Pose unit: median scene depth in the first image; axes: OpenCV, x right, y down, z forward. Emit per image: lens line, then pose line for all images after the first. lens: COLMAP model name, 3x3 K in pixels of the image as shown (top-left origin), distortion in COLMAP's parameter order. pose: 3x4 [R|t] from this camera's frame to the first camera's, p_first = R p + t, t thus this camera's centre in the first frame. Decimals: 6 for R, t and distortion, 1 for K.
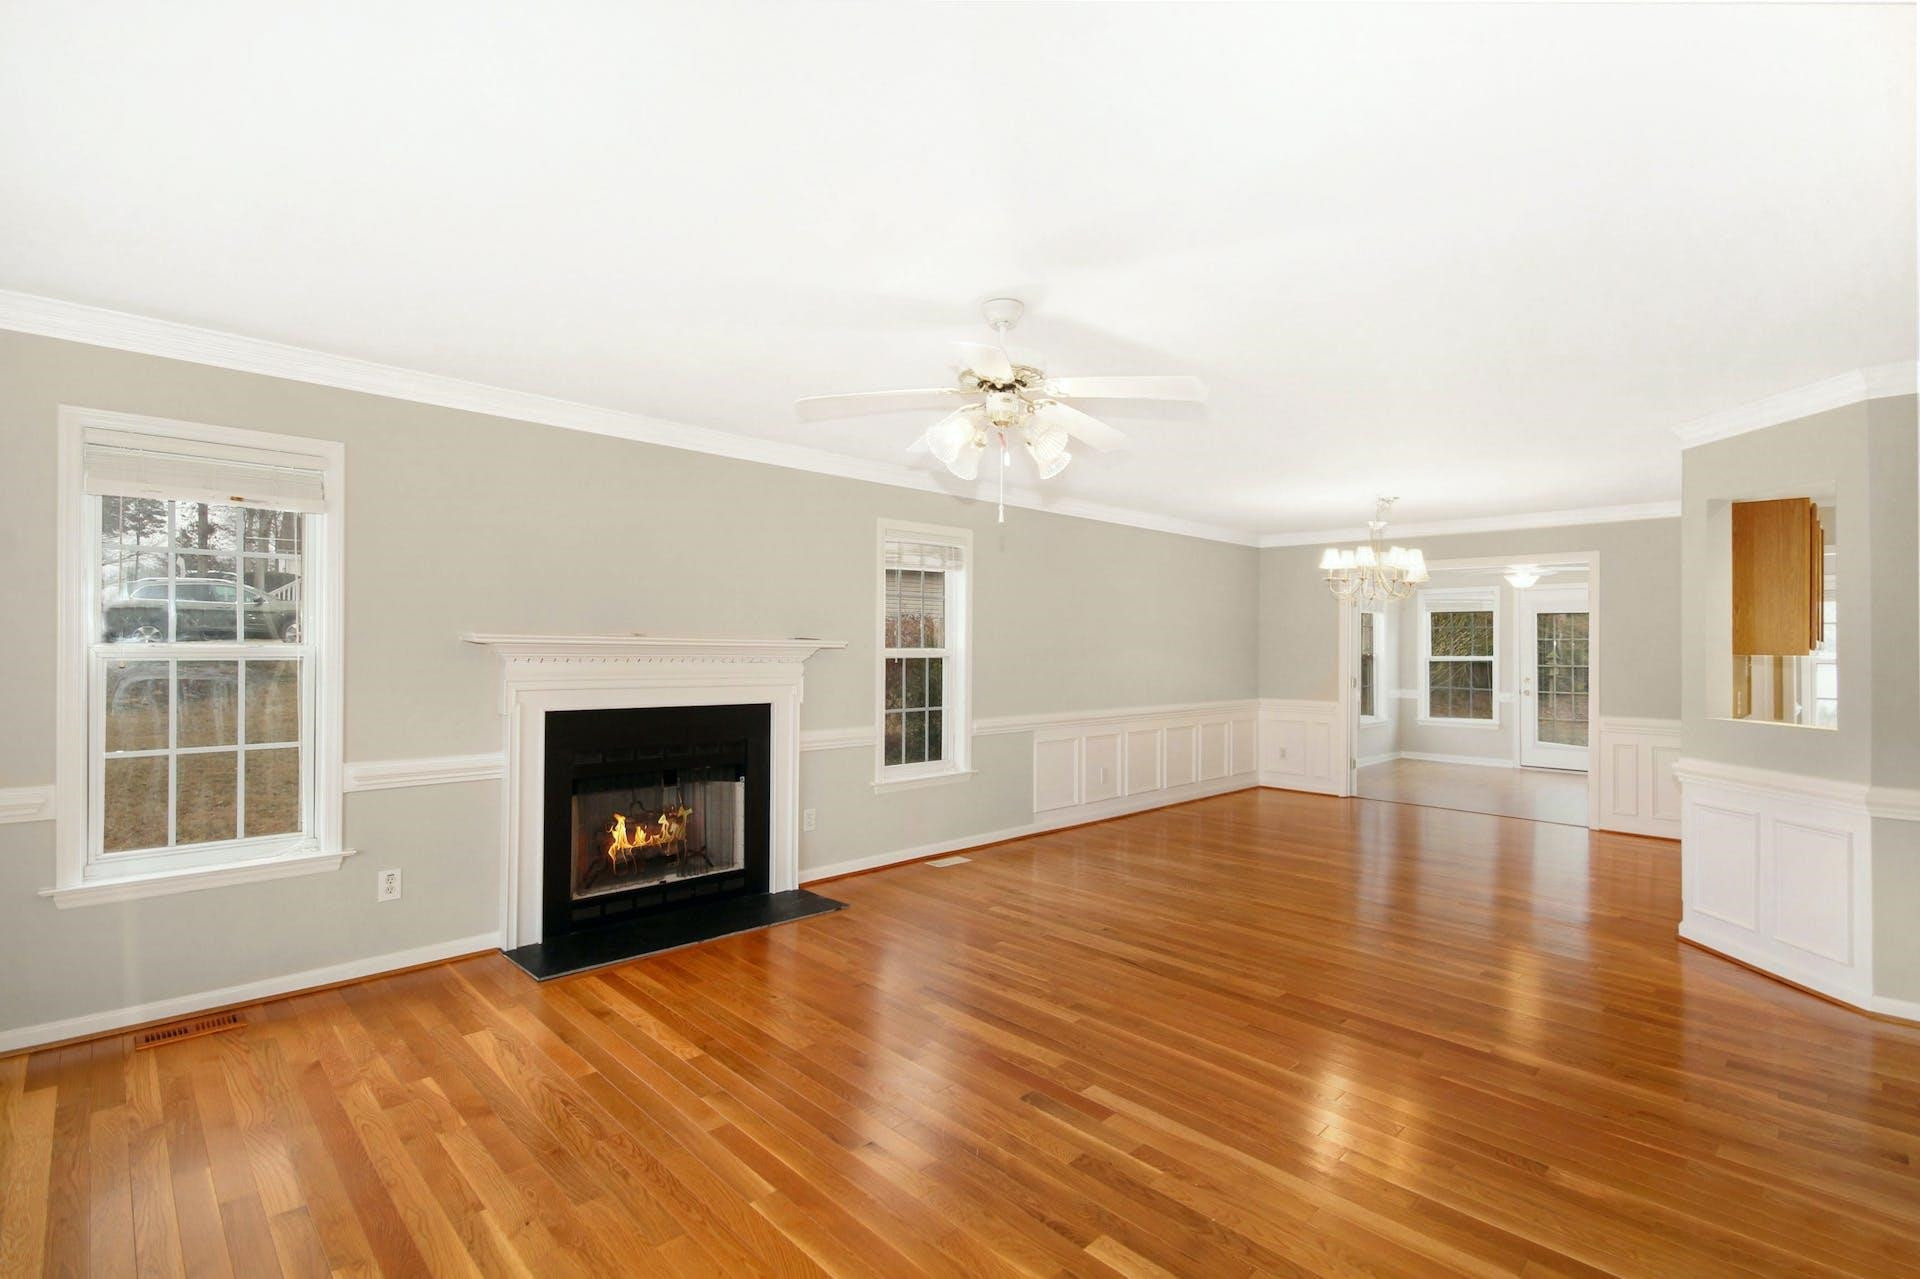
lens RADIAL K [[885.3, 0, 972.8], [0, 885.3, 640.3], [0, 0, 1]] dist [0.007875, -0.001101]
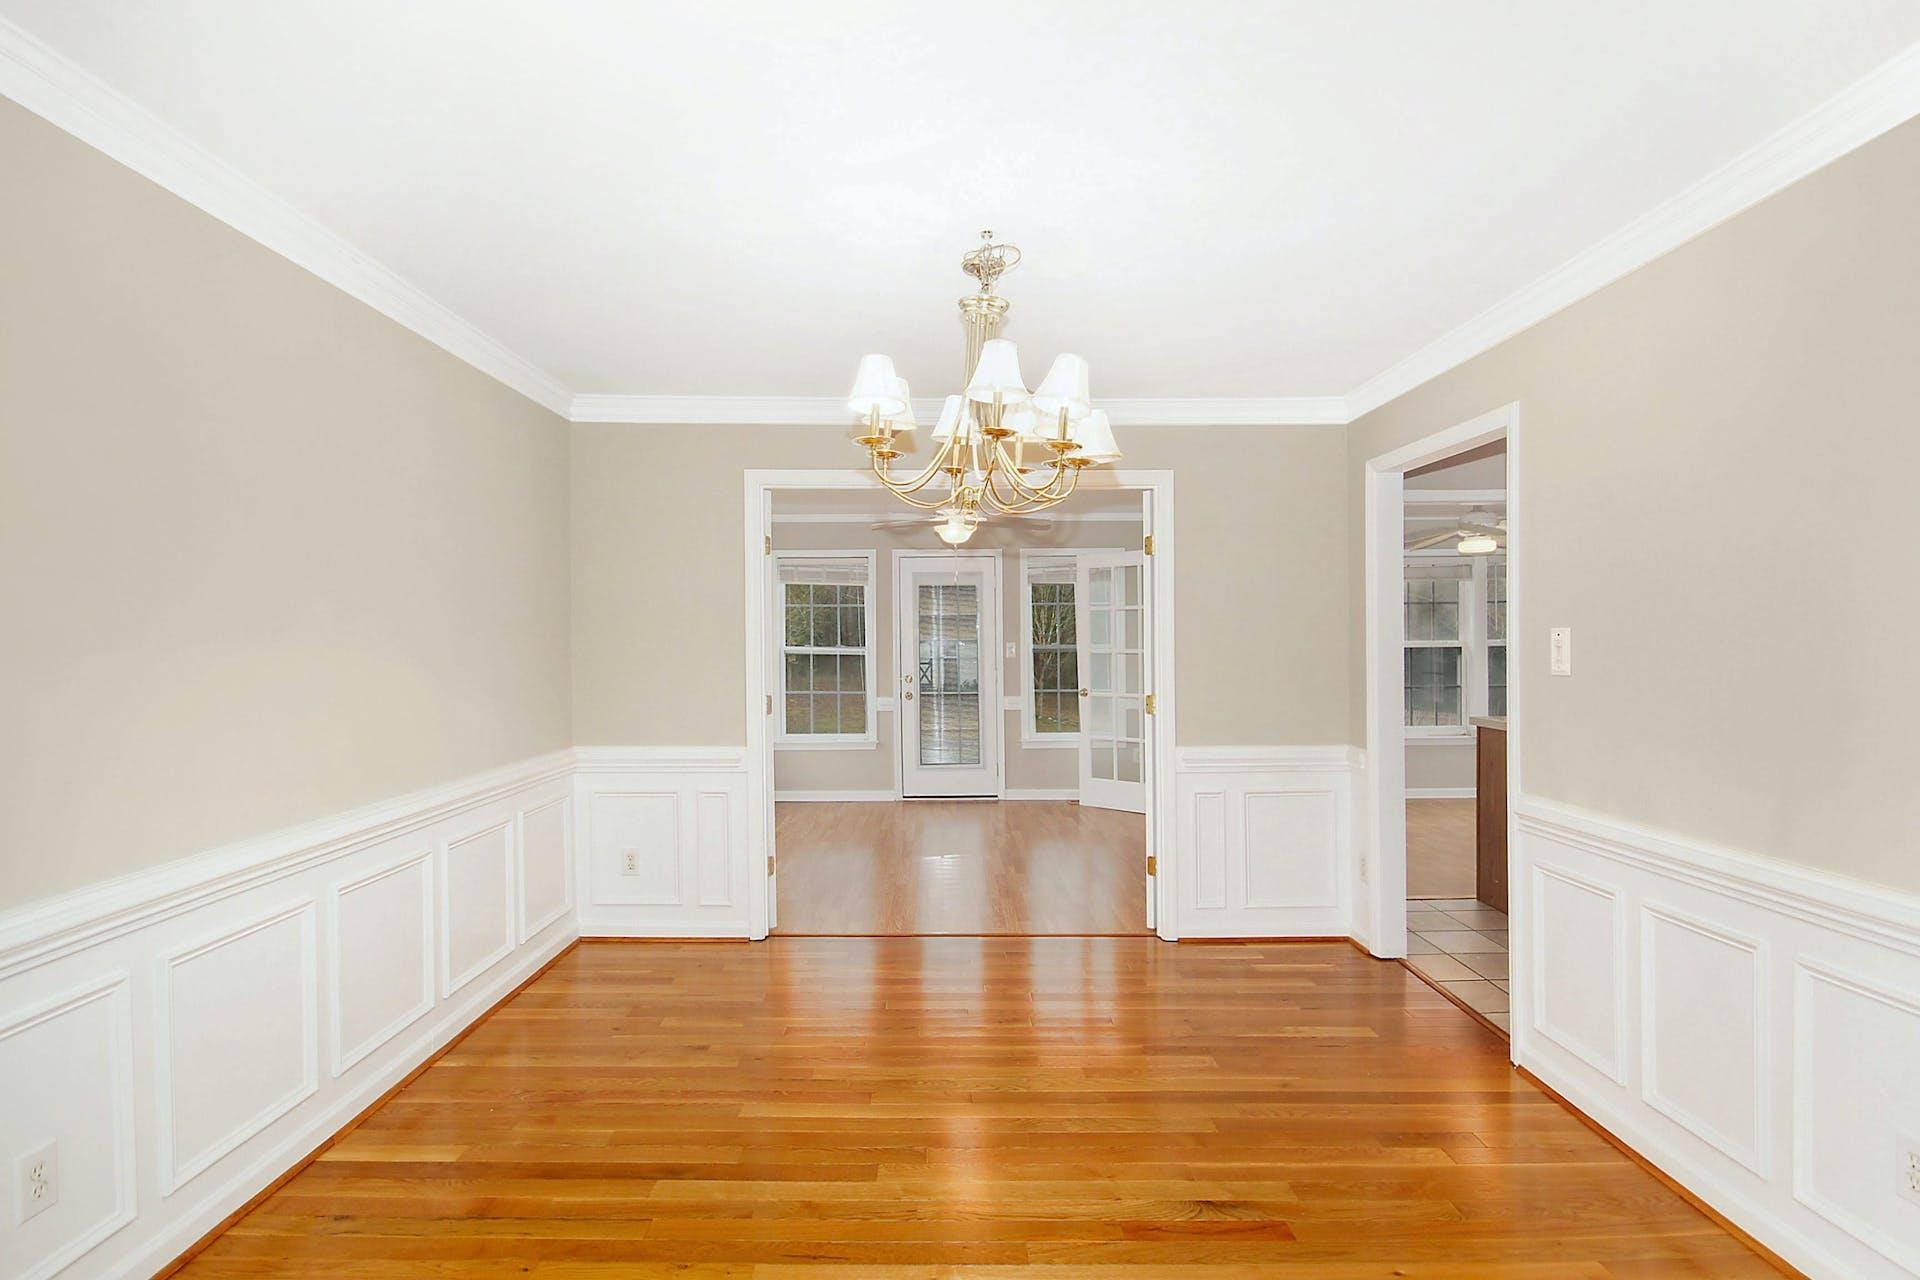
lens RADIAL K [[958.8, 0, 954.3], [0, 958.8, 638.8], [0, 0, 1]] dist [0.001098, -0.000004]
pose [[0.703911, -0.005629, 0.710266, 0.135954], [-0.001215, 0.999958, 0.009130, 0.006495], [-0.710287, -0.007290, 0.703874, 0.630121]]
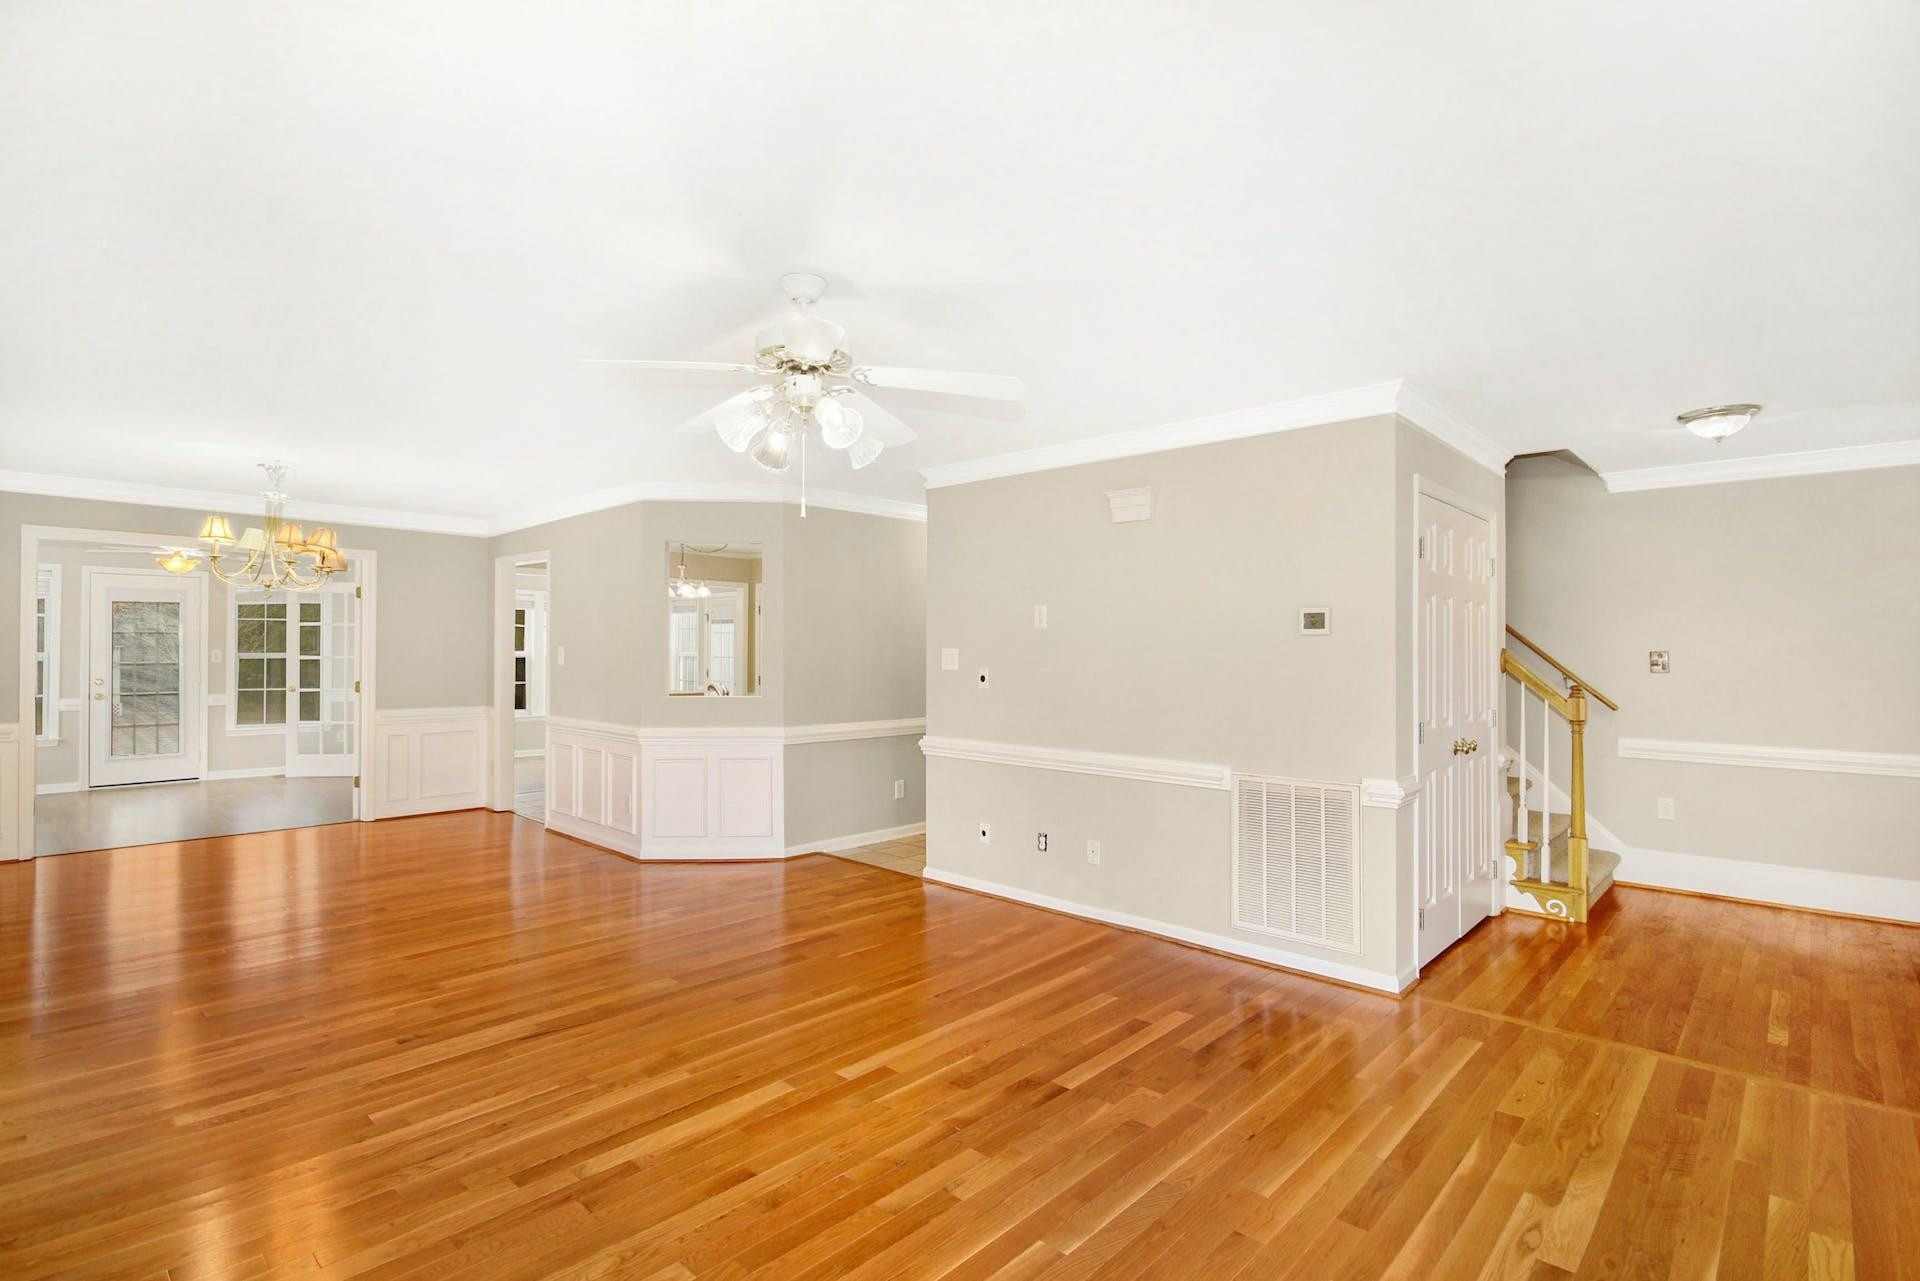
lens RADIAL K [[885.3, 0, 960.7], [0, 885.3, 631.0], [0, 0, 1]] dist [0.007875, -0.001101]
pose [[-0.038325, 0.018585, 0.999092, -0.356357], [-0.016816, 0.999673, -0.019241, -0.000391], [-0.999124, -0.017538, -0.038000, 0.347176]]
